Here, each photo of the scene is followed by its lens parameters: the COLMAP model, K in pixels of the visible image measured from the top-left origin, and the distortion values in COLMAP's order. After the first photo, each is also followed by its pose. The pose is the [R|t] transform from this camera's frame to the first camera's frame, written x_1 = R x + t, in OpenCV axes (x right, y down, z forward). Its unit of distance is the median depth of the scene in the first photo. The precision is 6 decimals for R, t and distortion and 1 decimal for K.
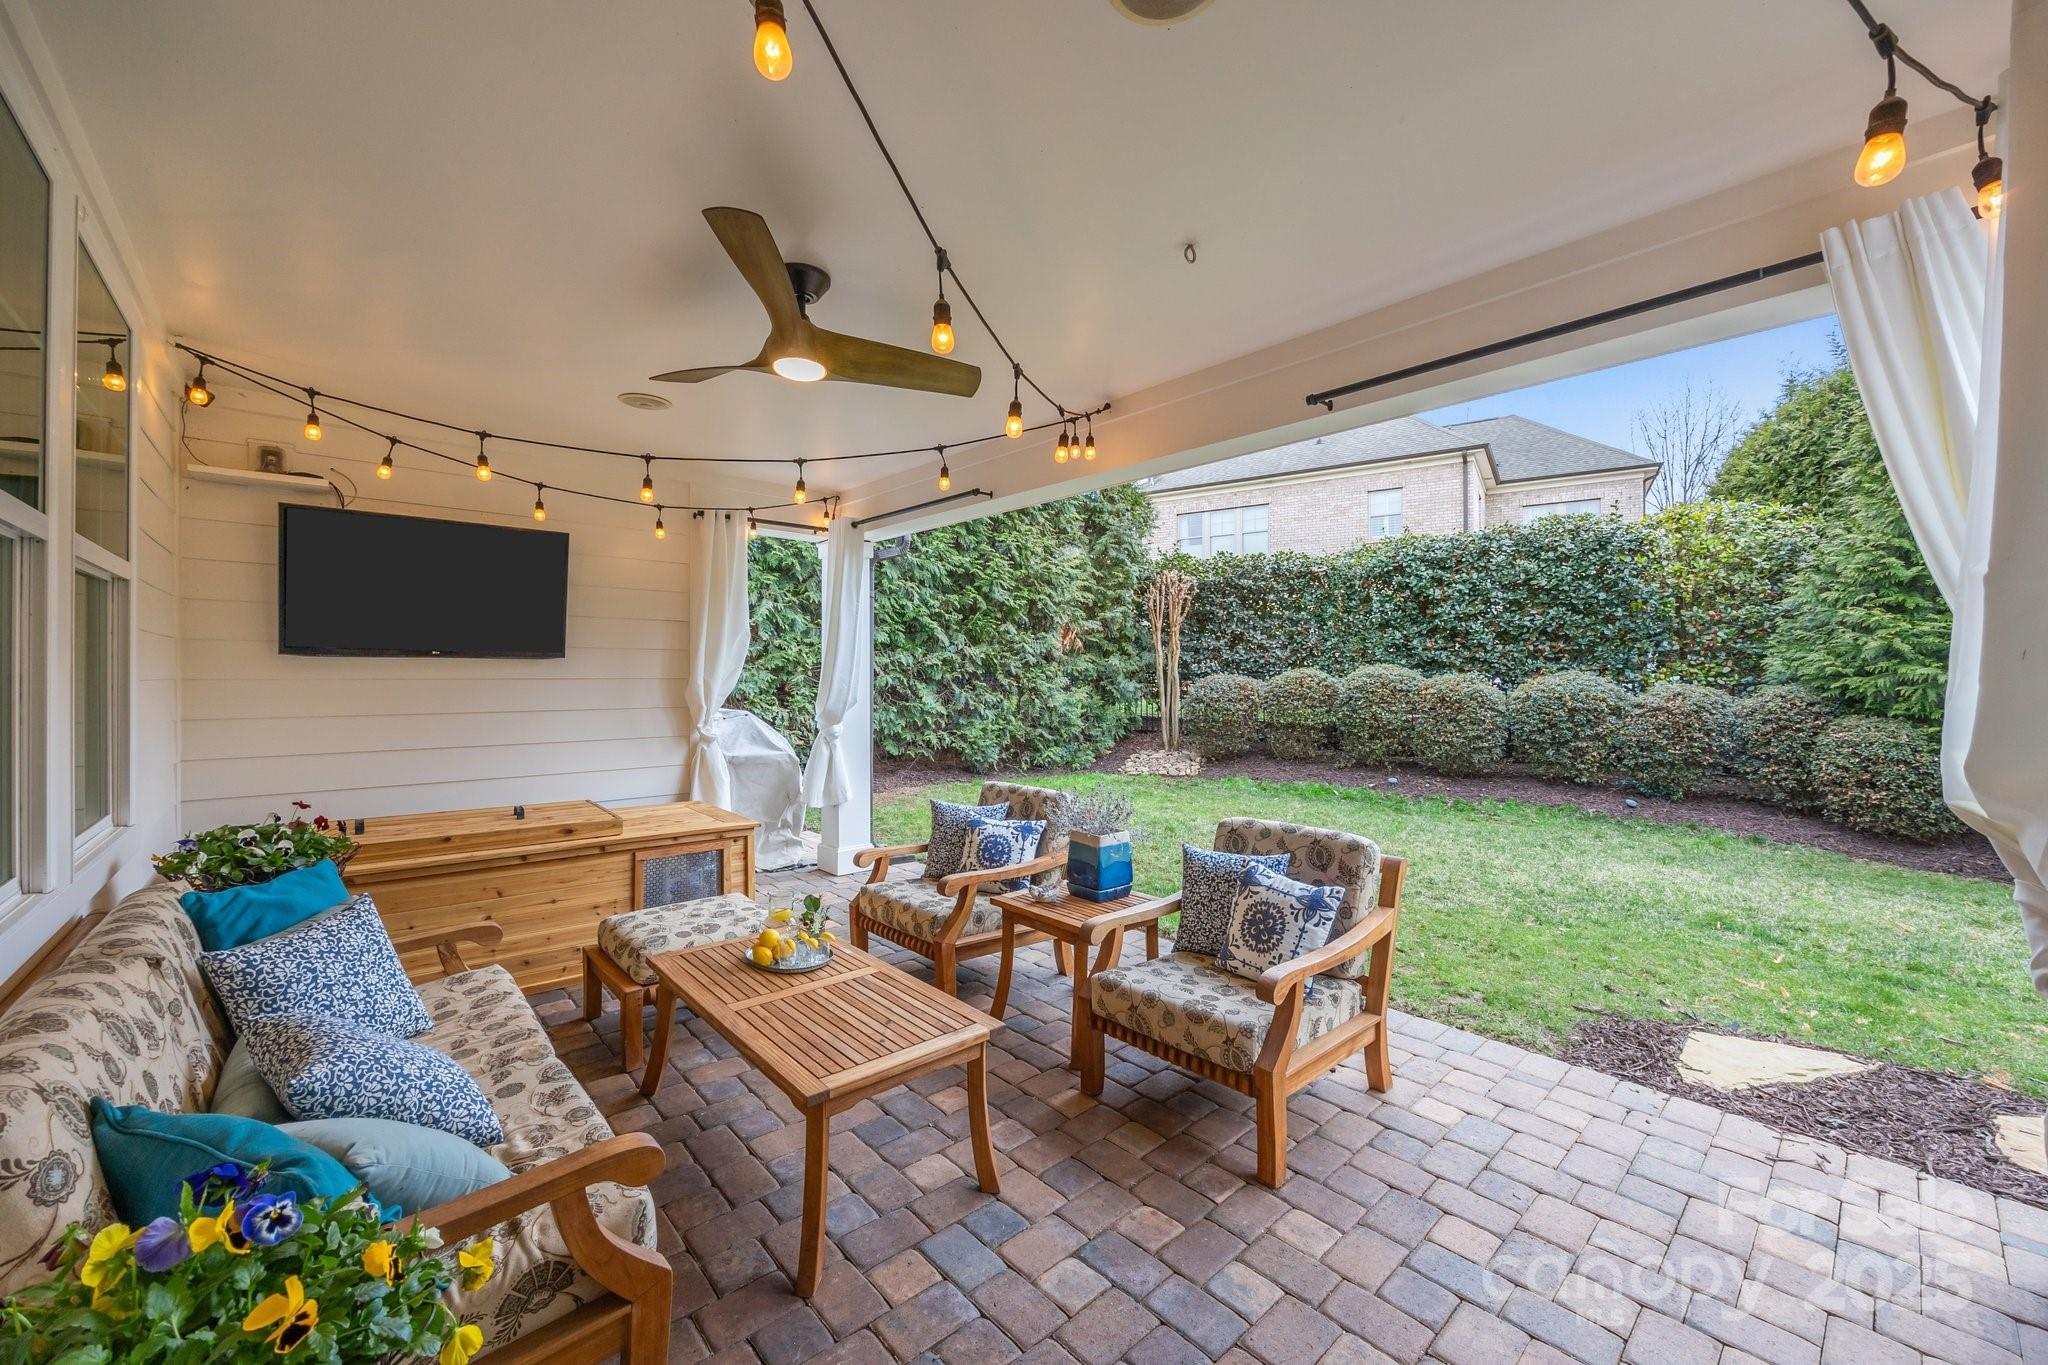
lens RADIAL K [[785.1, 0, 1028.7], [0, 785.1, 679.3], [0, 0, 1]] dist [-0.004949, 0.000760]
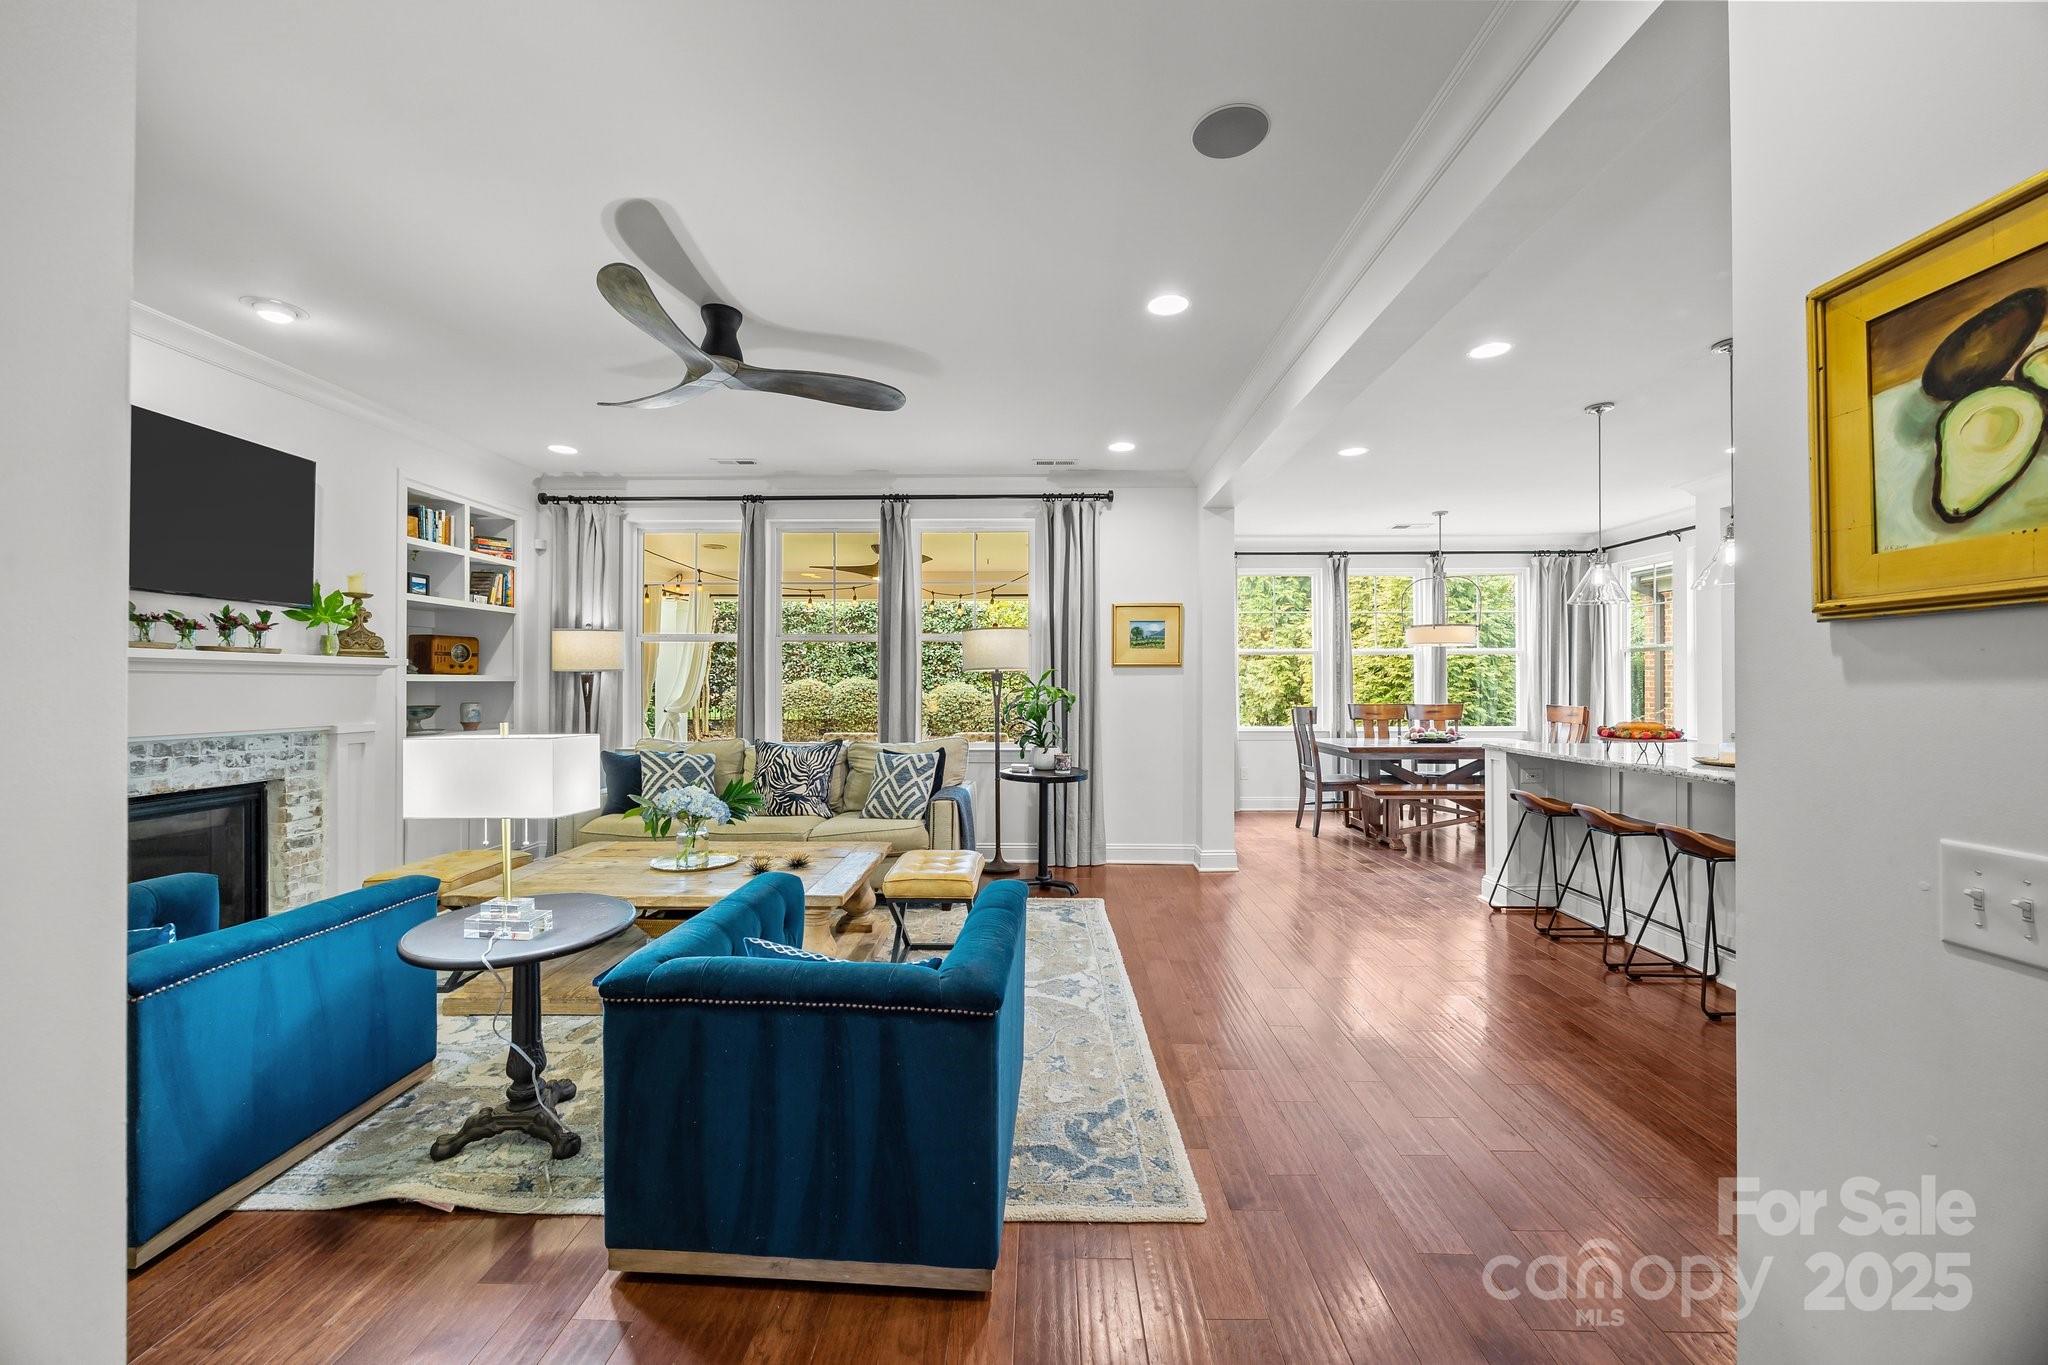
lens RADIAL K [[785.1, 0, 1031.2], [0, 785.1, 684.1], [0, 0, 1]] dist [-0.004949, 0.000760]
pose [[0.681610, 0.001088, 0.731715, -0.451803], [0.004931, 0.999969, -0.006081, 0.005151], [-0.731699, 0.007752, 0.681584, -0.314609]]
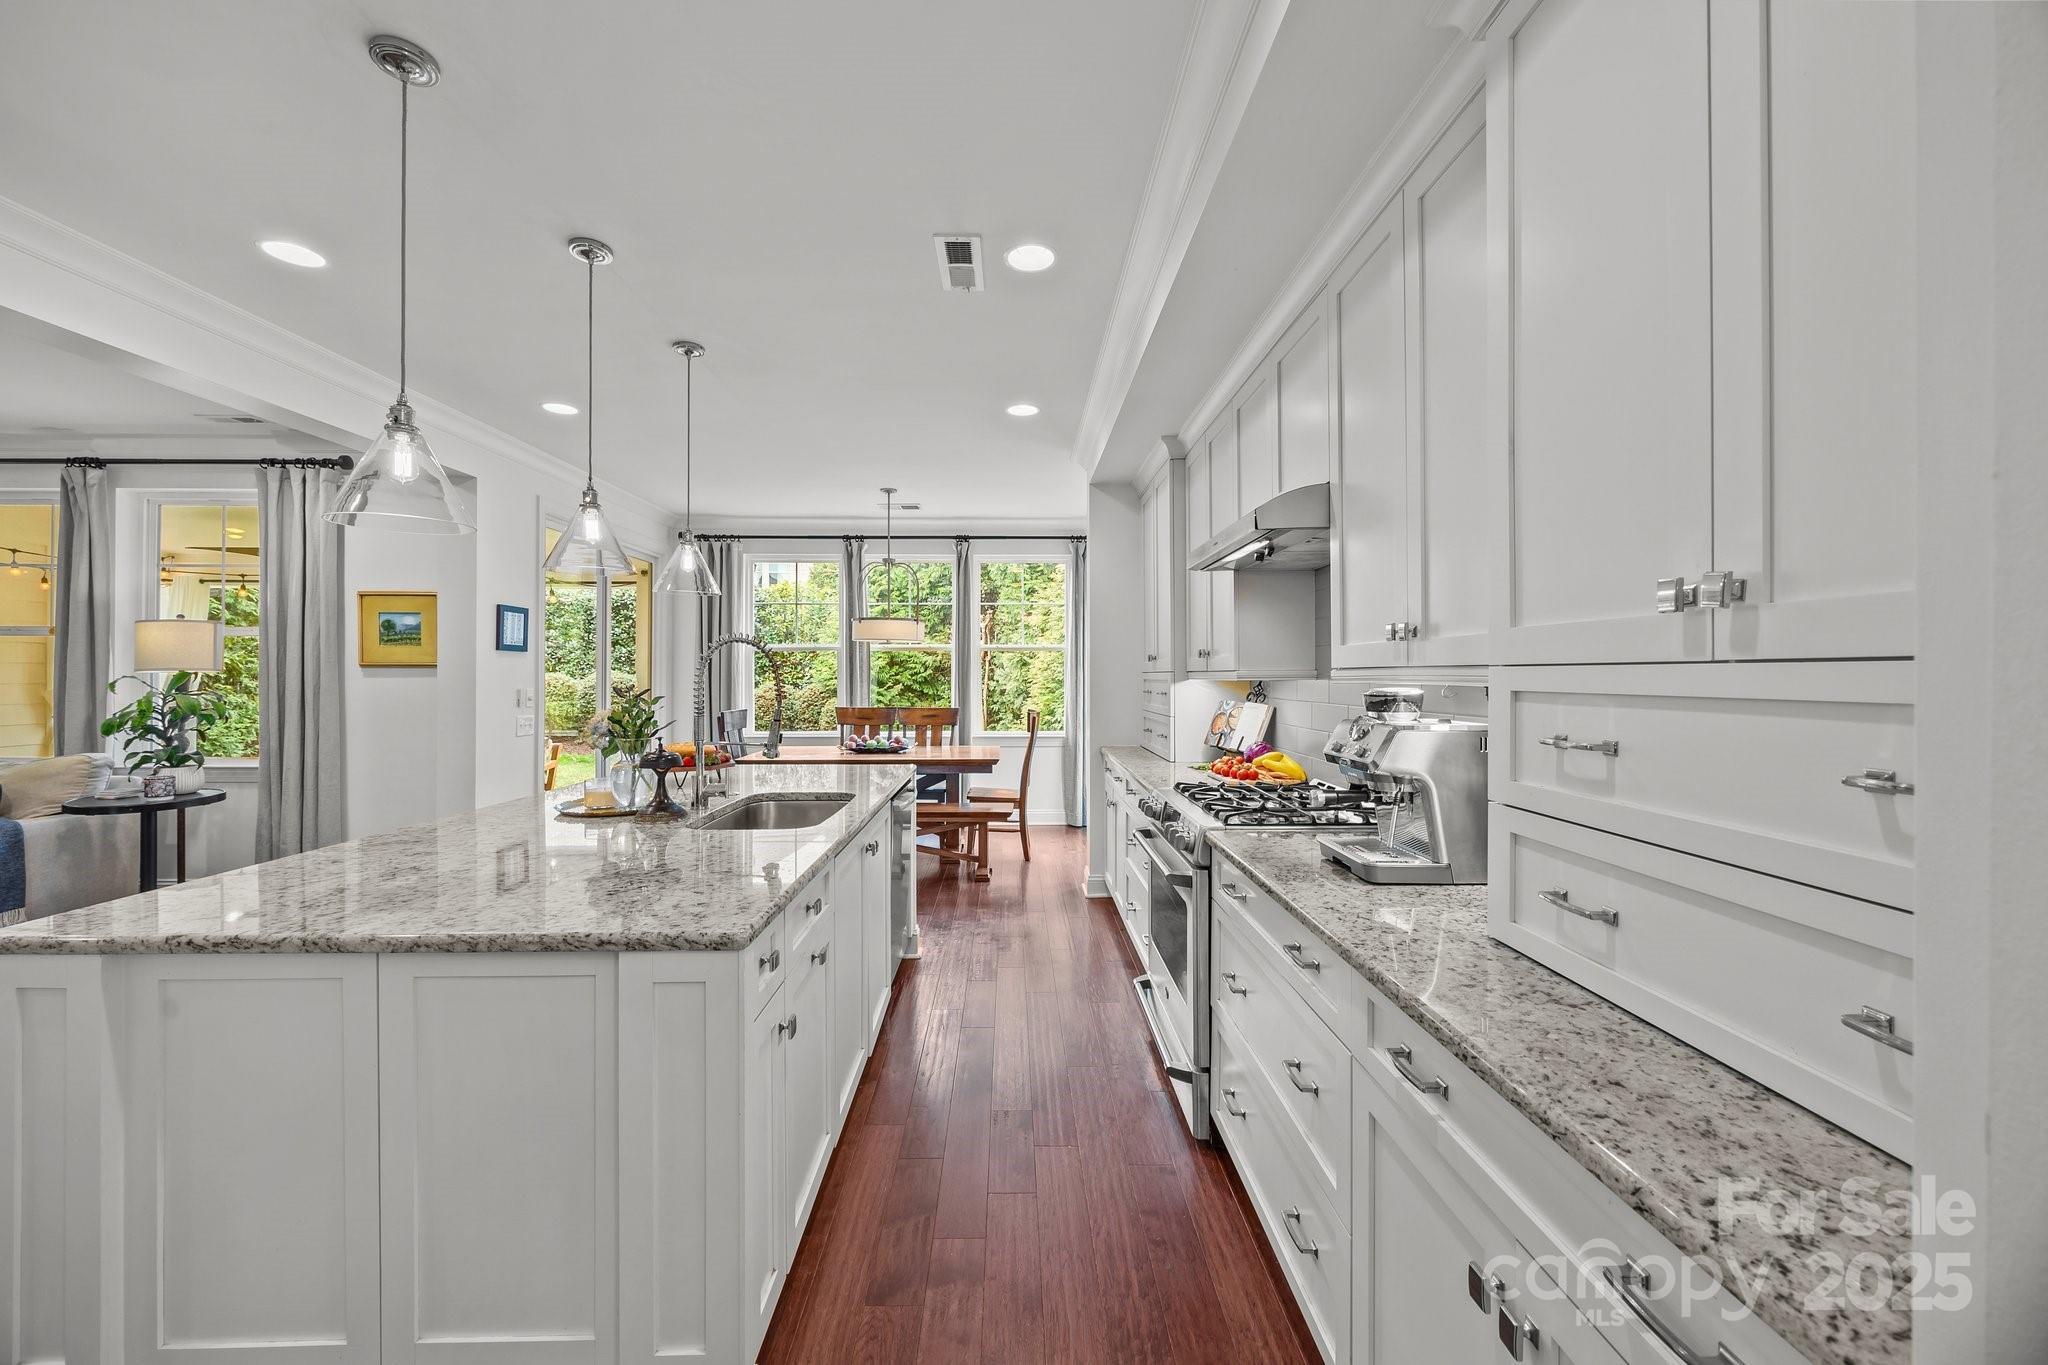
lens RADIAL K [[785.1, 0, 1023.7], [0, 785.1, 677.8], [0, 0, 1]] dist [-0.004949, 0.000760]
pose [[0.660104, -0.000397, 0.751174, -0.139760], [0.002832, 0.999994, -0.001960, -0.001167], [-0.751168, 0.003421, 0.660102, -0.544428]]
